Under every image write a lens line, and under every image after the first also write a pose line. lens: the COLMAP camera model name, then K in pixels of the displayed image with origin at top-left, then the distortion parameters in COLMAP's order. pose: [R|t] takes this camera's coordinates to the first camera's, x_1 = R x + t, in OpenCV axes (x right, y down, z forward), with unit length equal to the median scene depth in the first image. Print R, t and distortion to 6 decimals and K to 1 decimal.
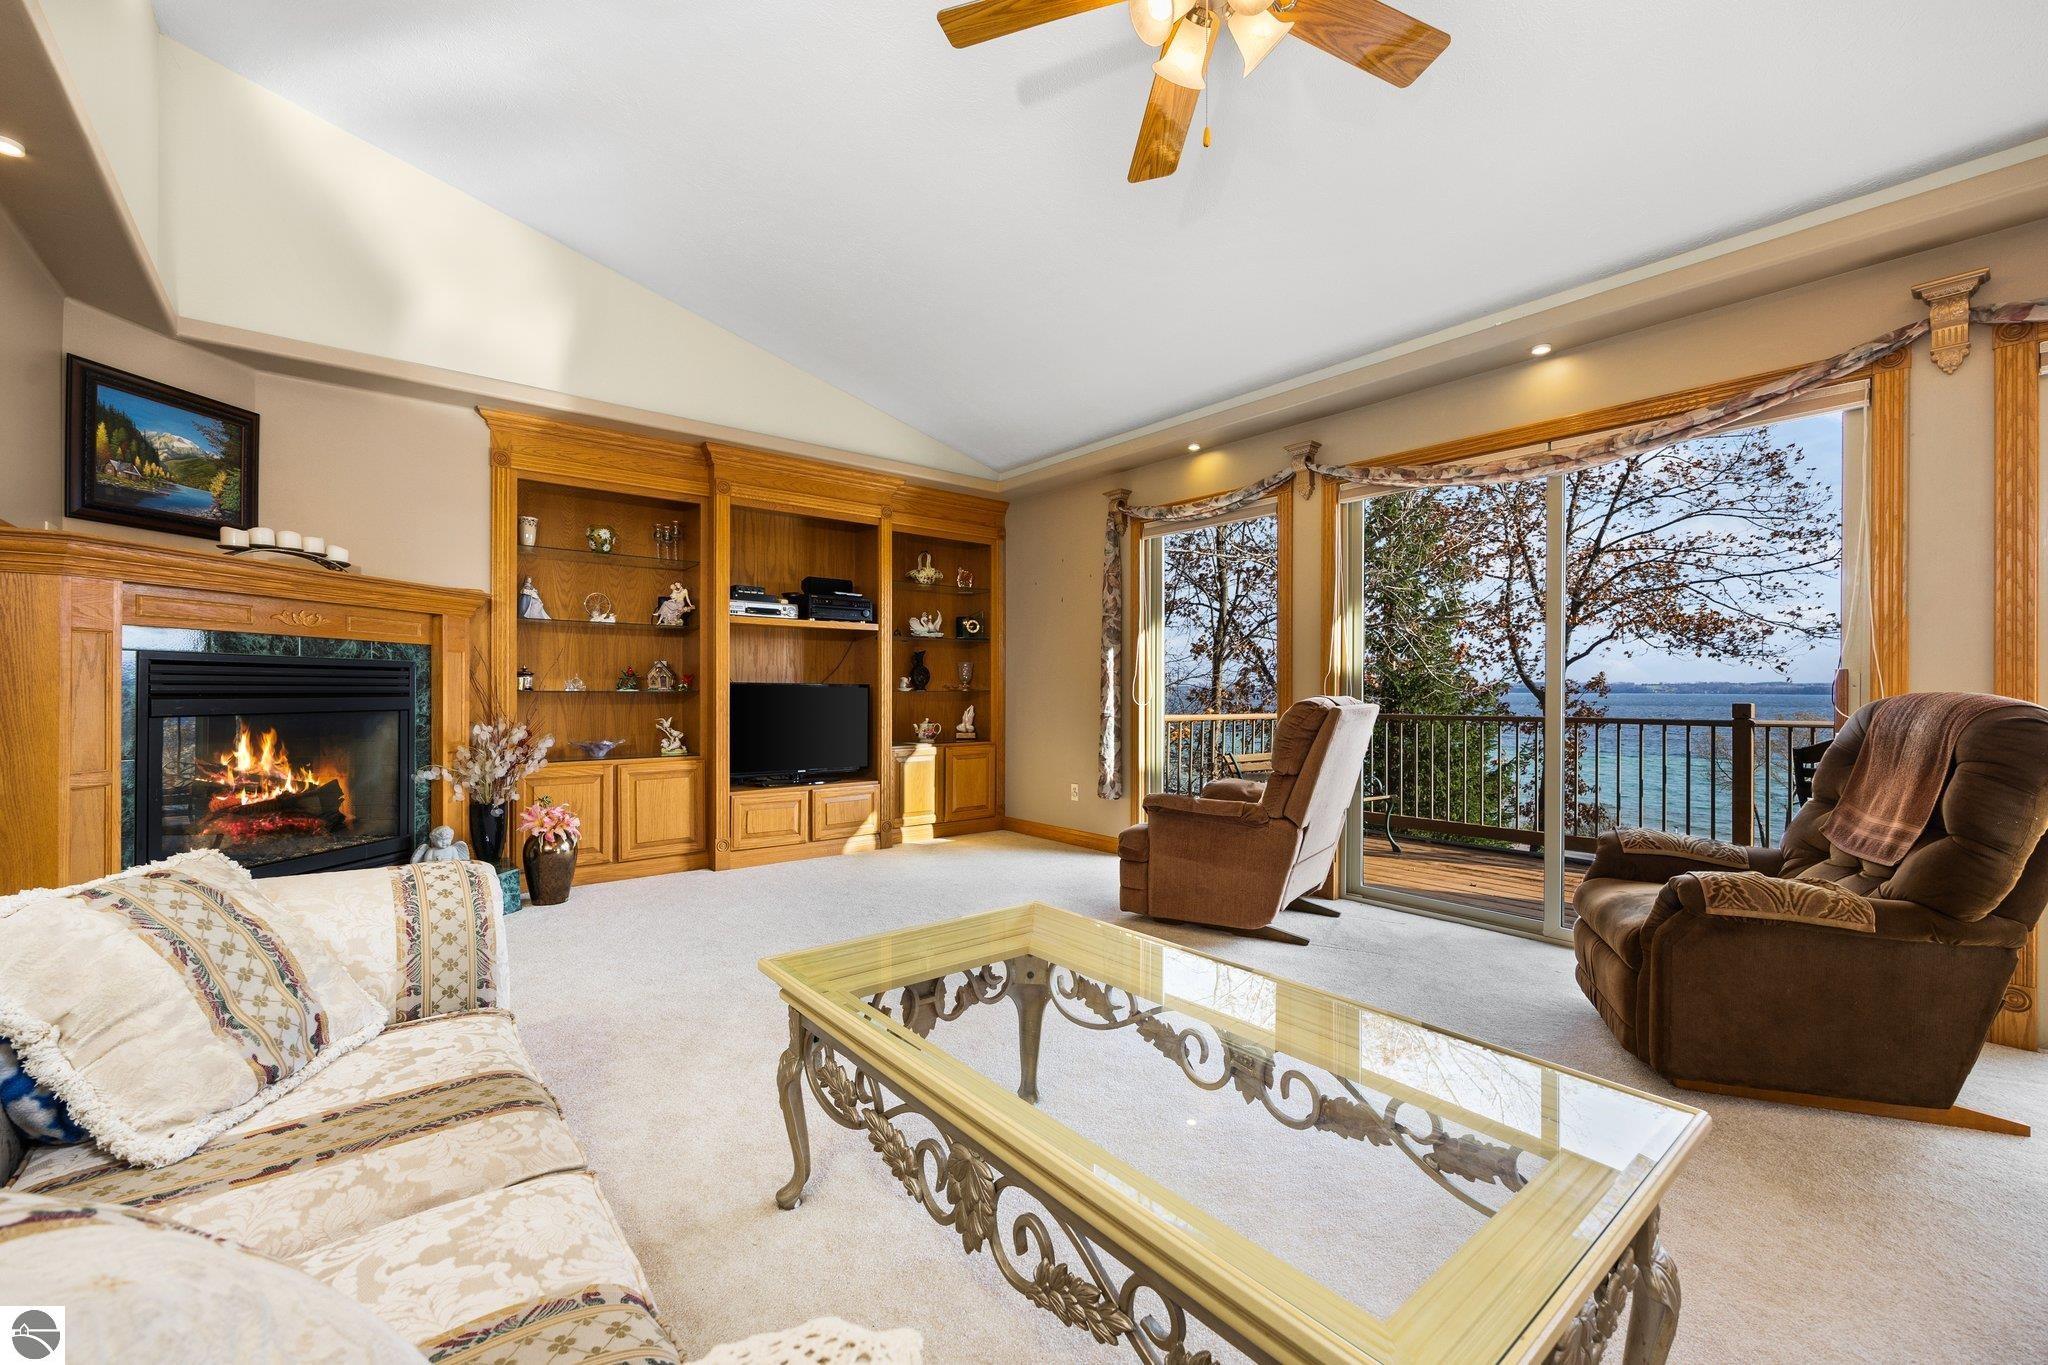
lens RADIAL K [[822.5, 0, 1010.5], [0, 822.5, 676.7], [0, 0, 1]] dist [0.002313, 0.000146]
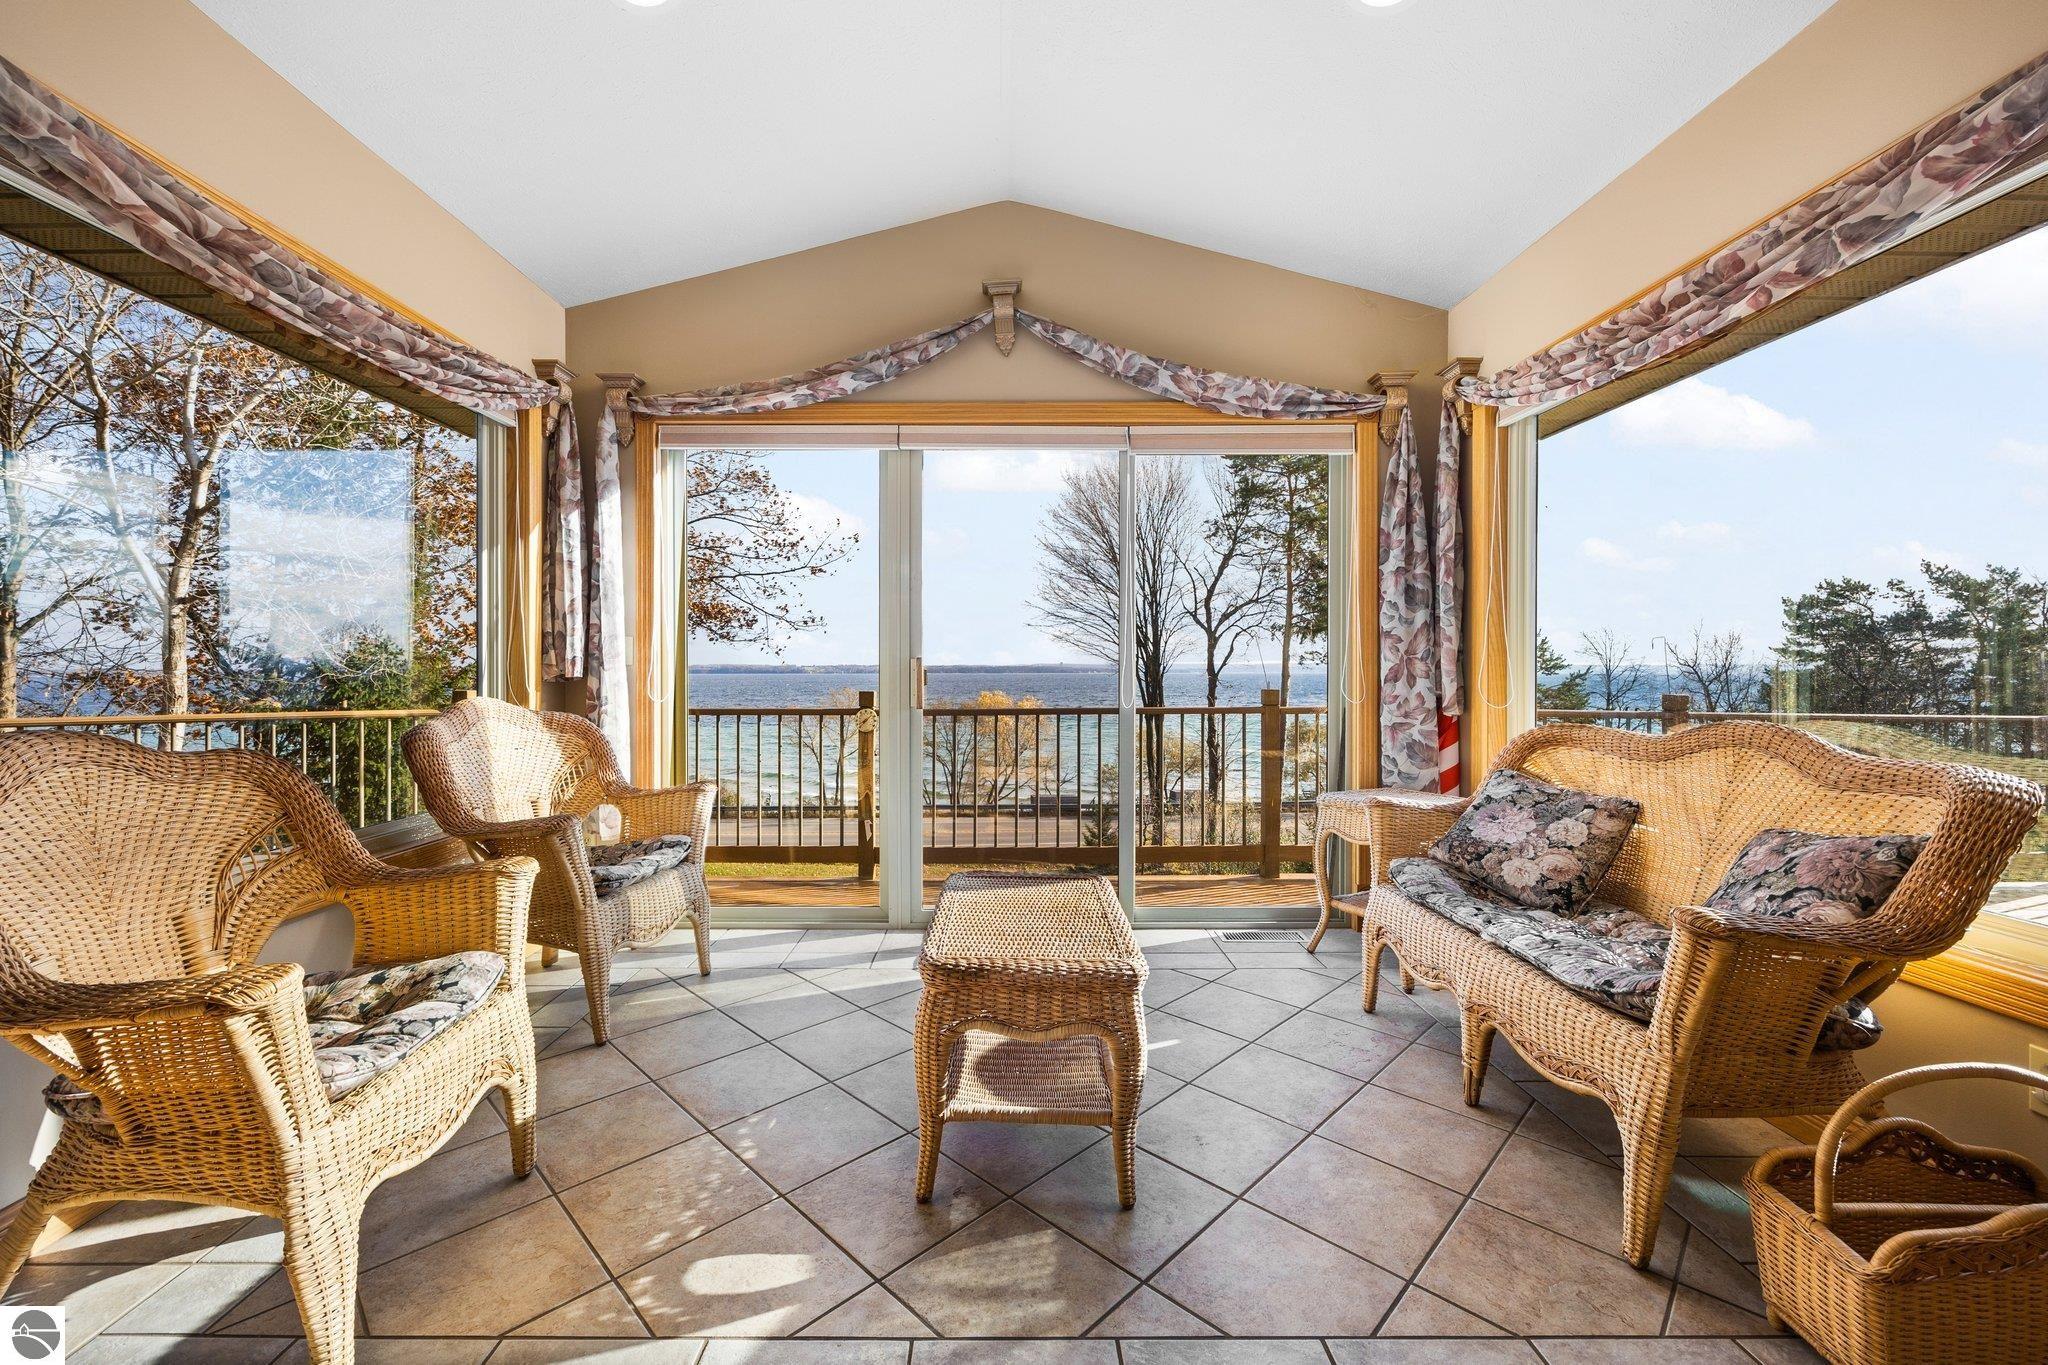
lens RADIAL K [[822.5, 0, 1010.5], [0, 822.5, 676.7], [0, 0, 1]] dist [0.002313, 0.000146]
pose [[0.620736, -0.012278, 0.783923, 0.945400], [-0.004556, 0.999804, 0.019267, 0.000371], [-0.784006, -0.015531, 0.620558, -0.158381]]
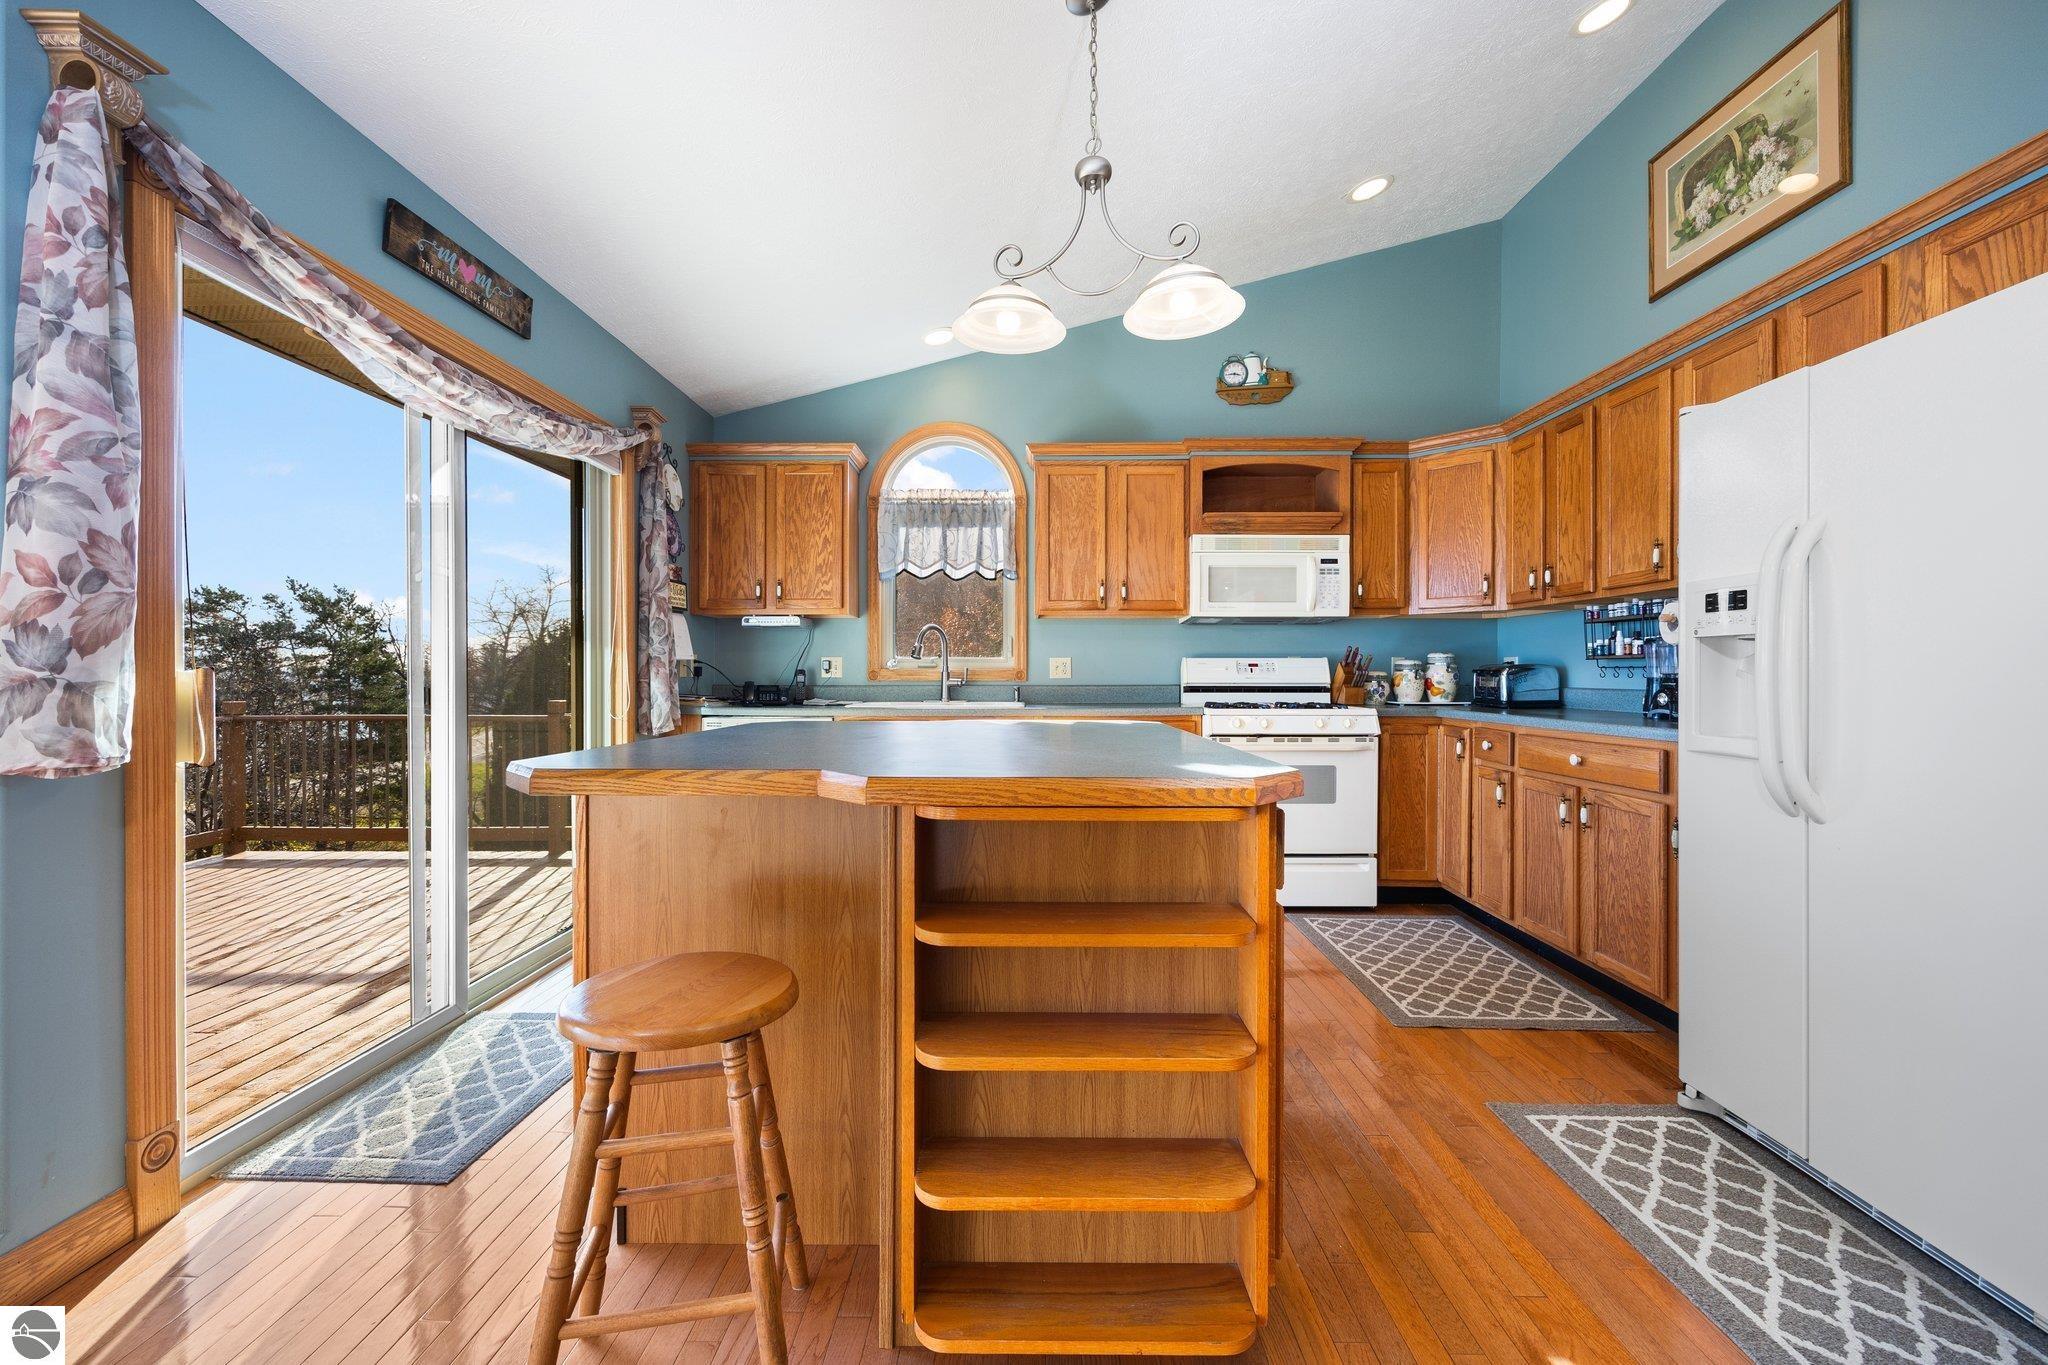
lens RADIAL K [[819.2, 0, 1019.0], [0, 819.2, 672.6], [0, 0, 1]] dist [-0.000586, -0.000179]
pose [[-0.765823, -0.004863, 0.643033, 0.840902], [-0.009996, 0.999941, -0.004342, -0.010285], [-0.642974, -0.009752, -0.765826, -0.381241]]
